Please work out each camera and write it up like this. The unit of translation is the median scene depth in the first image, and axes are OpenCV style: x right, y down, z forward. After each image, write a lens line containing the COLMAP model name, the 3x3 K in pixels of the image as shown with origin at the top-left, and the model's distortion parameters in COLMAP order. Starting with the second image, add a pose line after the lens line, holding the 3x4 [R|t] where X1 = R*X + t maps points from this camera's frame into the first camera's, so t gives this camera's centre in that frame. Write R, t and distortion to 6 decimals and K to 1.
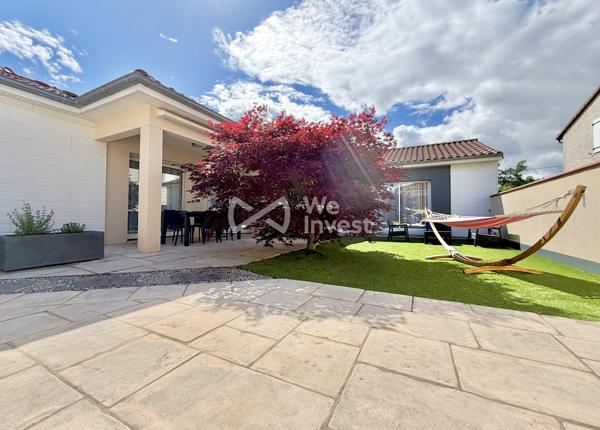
lens RADIAL K [[241.5, 0, 301.4], [0, 241.5, 214.8], [0, 0, 1]] dist [0.003789, 0.000346]
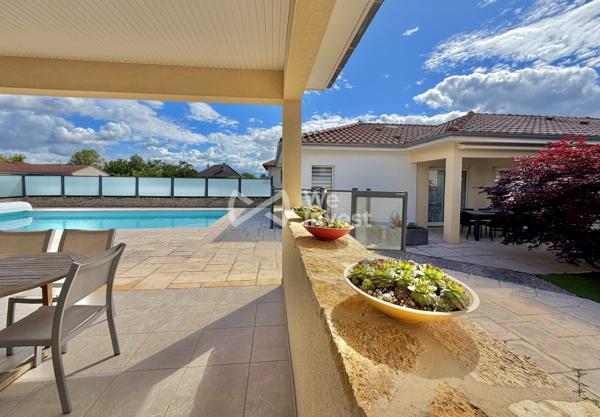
lens RADIAL K [[241.0, 0, 298.8], [0, 241.0, 191.8], [0, 0, 1]] dist [0.002146, -0.000340]
pose [[0.550537, 0.029880, -0.834276, 0.101358], [0.003167, 0.999277, 0.037879, -0.288378], [0.834805, -0.023496, 0.550044, -0.777877]]
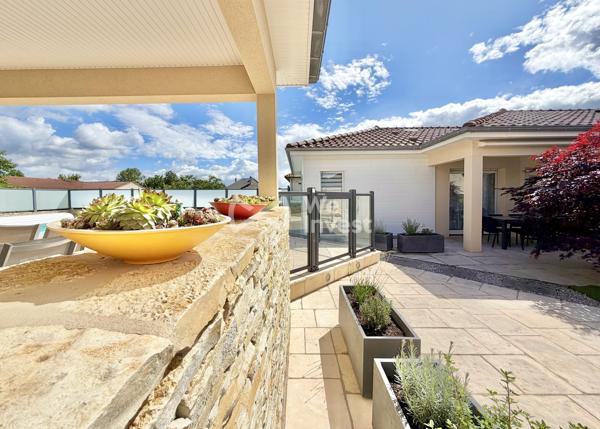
lens RADIAL K [[241.5, 0, 296.3], [0, 241.5, 202.8], [0, 0, 1]] dist [0.003789, 0.000346]
pose [[0.446348, 0.018285, -0.894673, 0.170027], [0.021459, 0.999285, 0.031129, -0.235018], [0.894602, -0.033093, 0.445636, -0.614419]]
